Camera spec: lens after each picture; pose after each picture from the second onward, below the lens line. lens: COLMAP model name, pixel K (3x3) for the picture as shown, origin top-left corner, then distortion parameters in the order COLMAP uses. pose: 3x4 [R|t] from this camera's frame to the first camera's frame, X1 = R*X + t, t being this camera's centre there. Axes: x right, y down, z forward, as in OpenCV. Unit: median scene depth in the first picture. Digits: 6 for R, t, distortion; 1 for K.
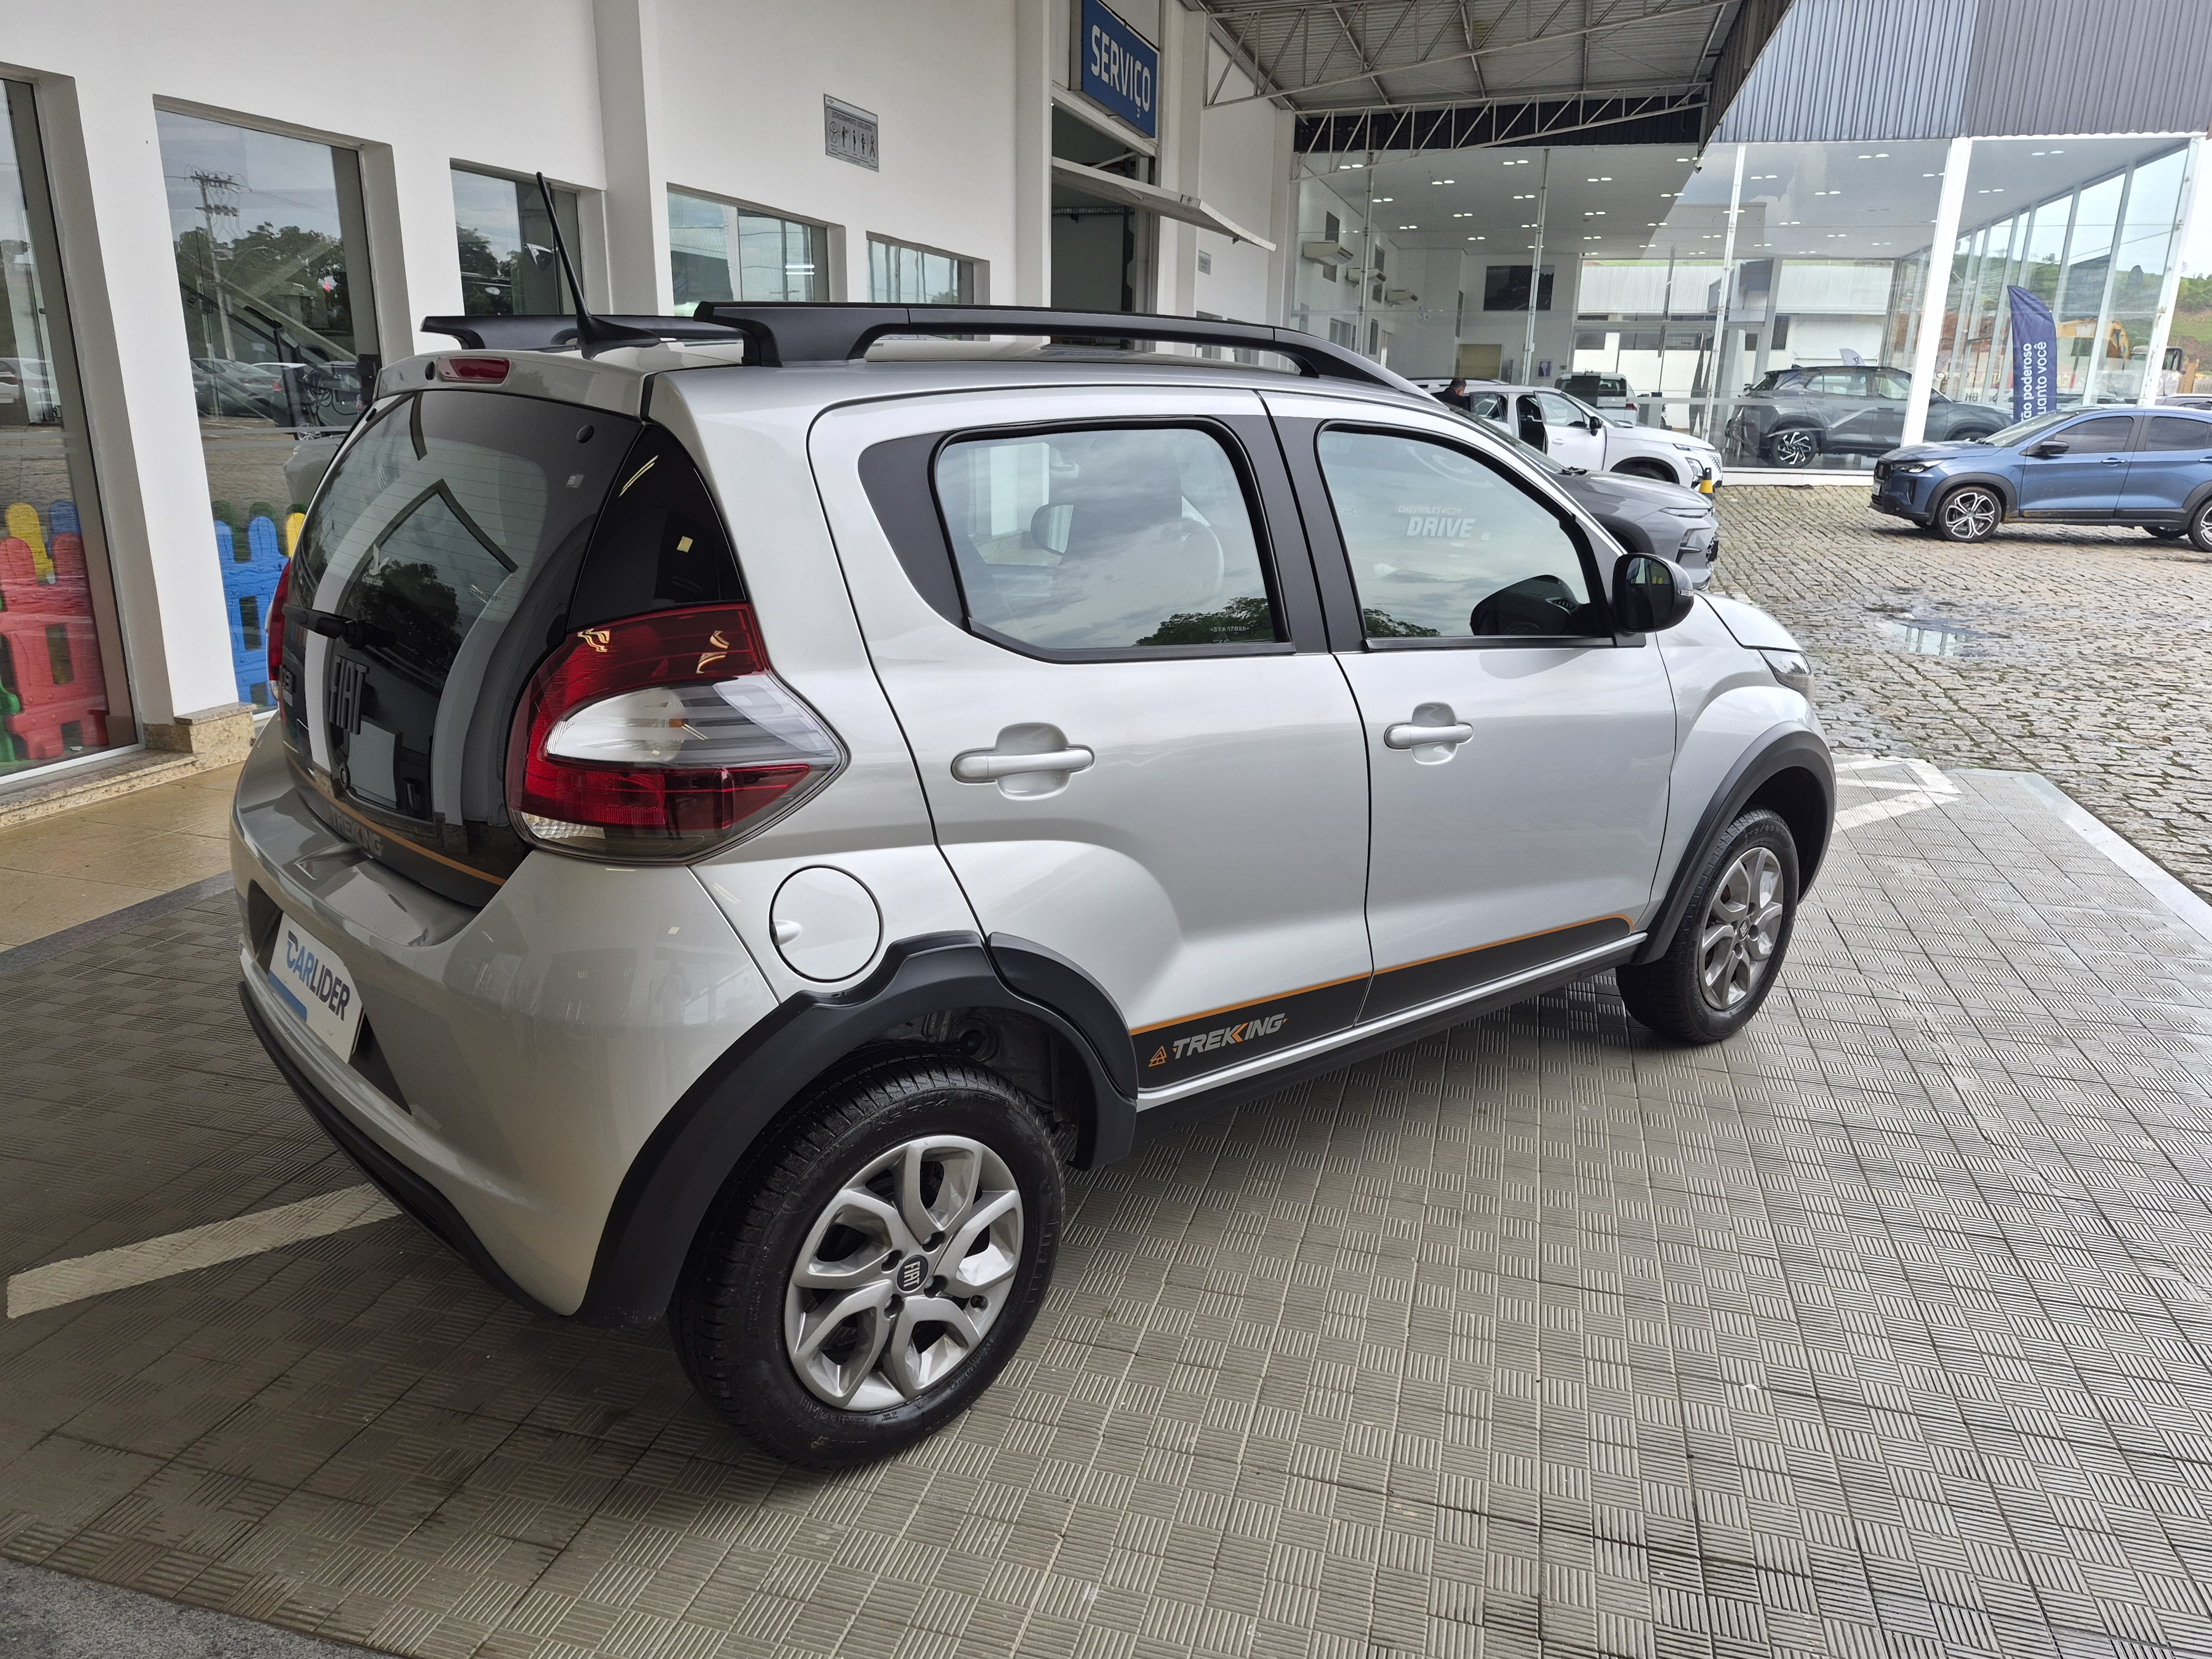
lens RADIAL K [[1495.0, 0, 1093.2], [0, 1495.0, 819.7], [0, 0, 1]] dist [0.007568, 0.004639]
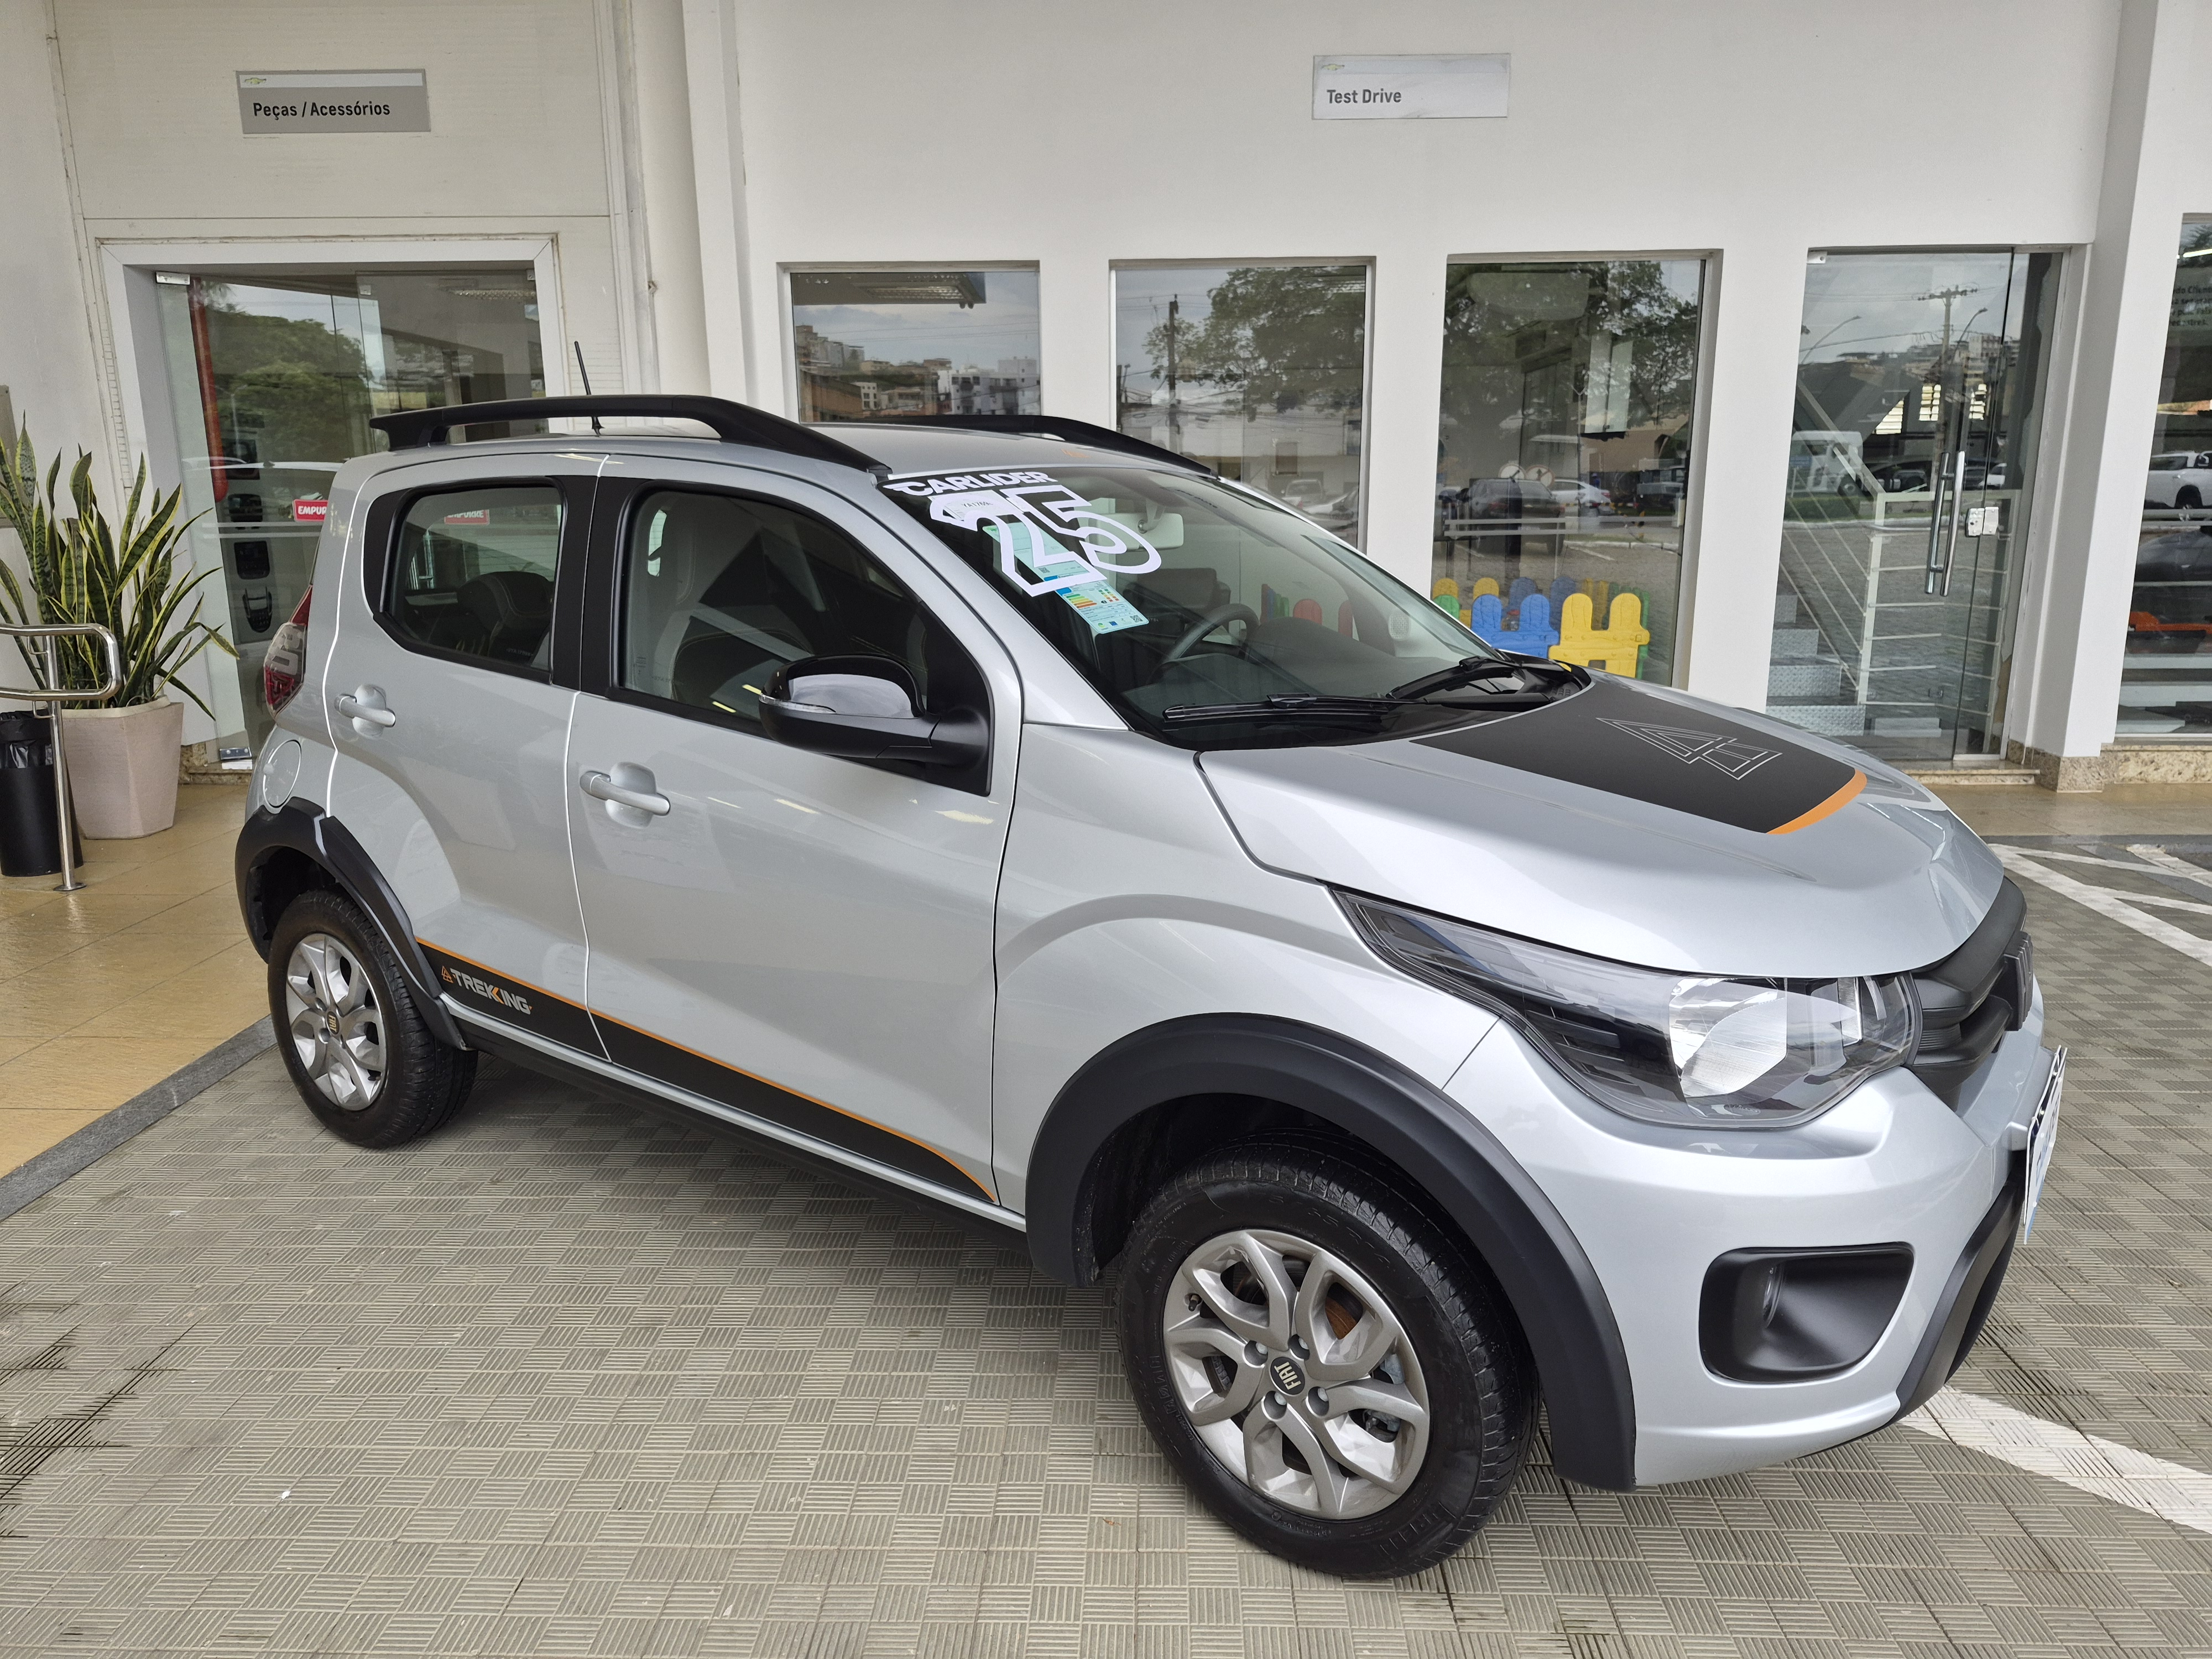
lens RADIAL K [[1495.0, 0, 1100.8], [0, 1495.0, 827.8], [0, 0, 1]] dist [0.007568, 0.004639]
pose [[0.257939, 0.220070, -0.940764, 1.289345], [-0.258883, 0.953850, 0.152151, -0.282939], [0.930831, 0.204302, 0.303008, 1.044431]]
